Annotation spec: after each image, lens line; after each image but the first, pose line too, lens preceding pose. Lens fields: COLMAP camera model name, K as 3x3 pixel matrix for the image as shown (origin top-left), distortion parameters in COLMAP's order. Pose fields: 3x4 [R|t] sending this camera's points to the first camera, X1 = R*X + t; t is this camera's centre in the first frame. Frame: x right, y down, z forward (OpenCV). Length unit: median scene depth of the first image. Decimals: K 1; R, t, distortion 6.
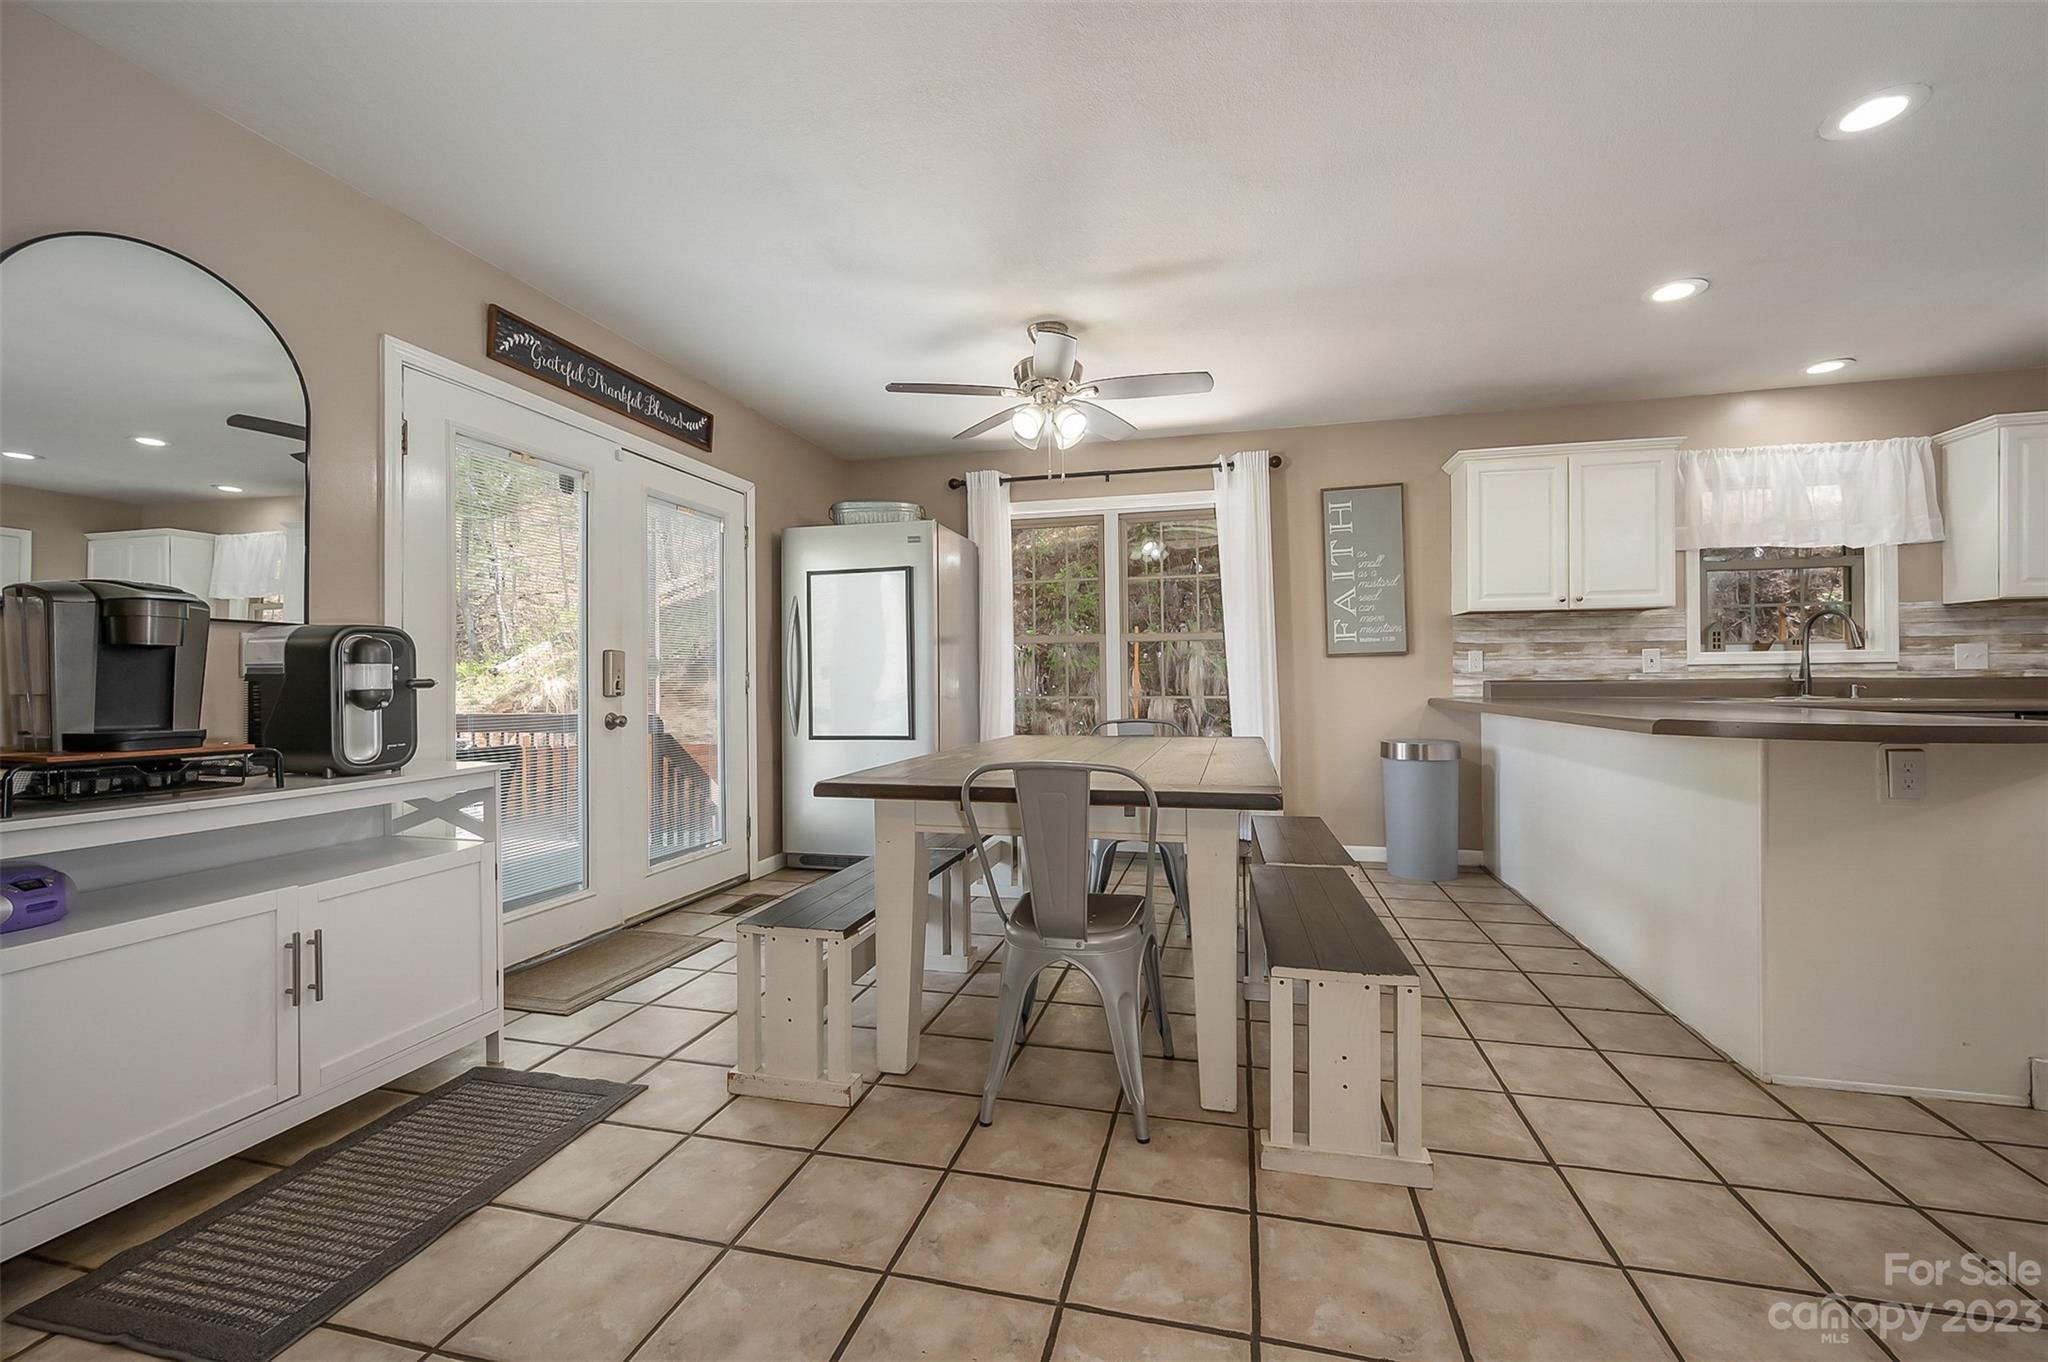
lens RADIAL K [[817.8, 0, 1029.9], [0, 817.8, 674.6], [0, 0, 1]] dist [0.000063, -0.000059]
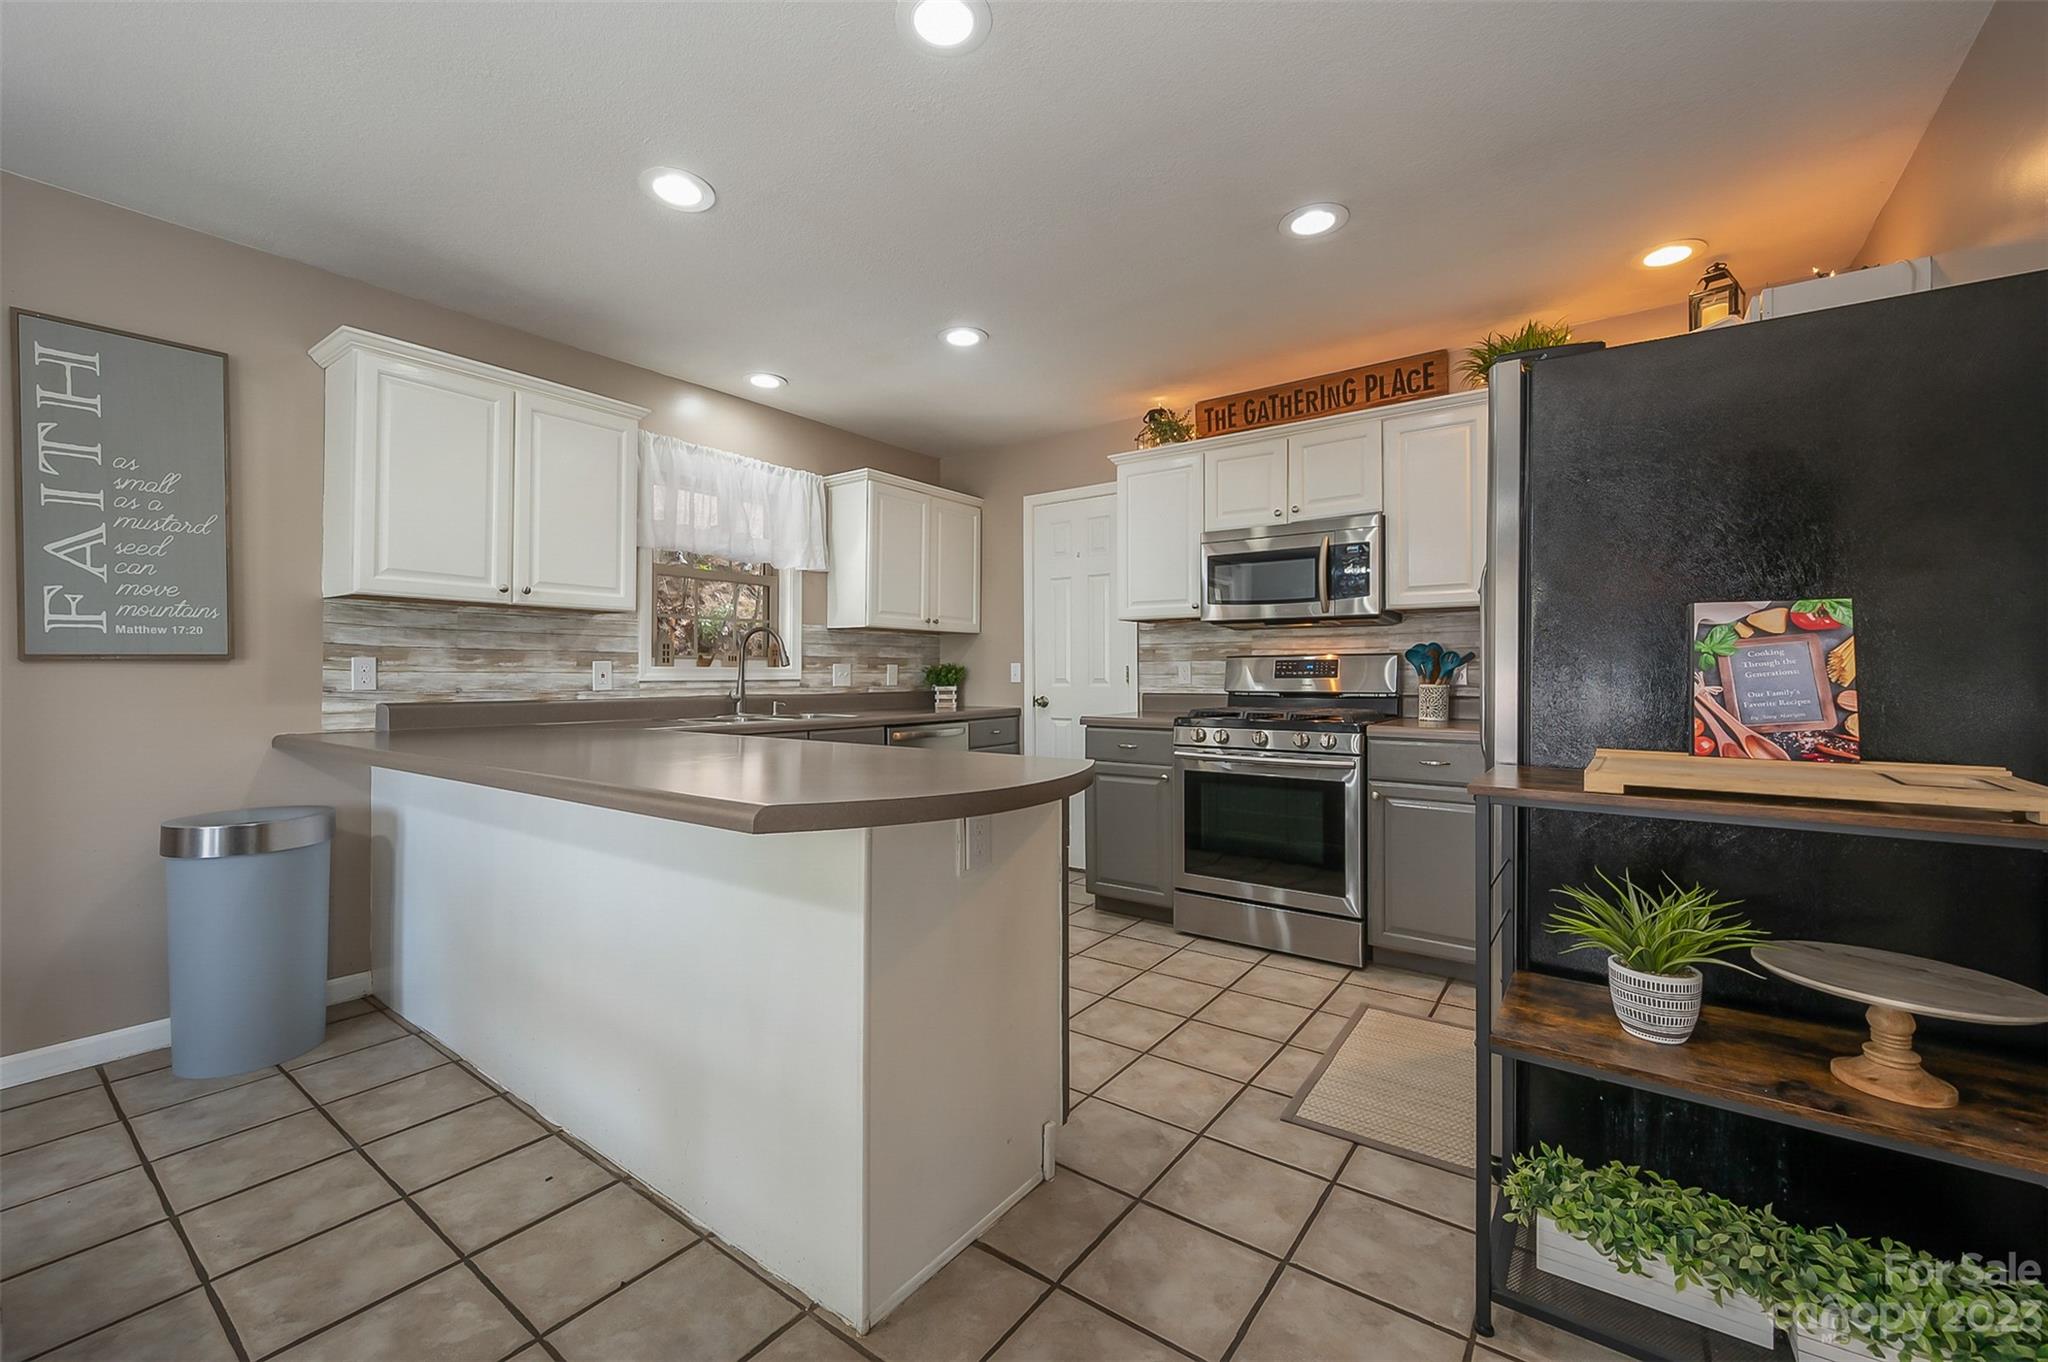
lens RADIAL K [[837.3, 0, 1014.8], [0, 837.3, 666.6], [0, 0, 1]] dist [0.000431, -0.000128]
pose [[0.385904, 0.018330, 0.922357, 0.150664], [-0.007123, 0.999832, -0.016890, -0.015303], [-0.922512, -0.000052, 0.385969, 0.303860]]
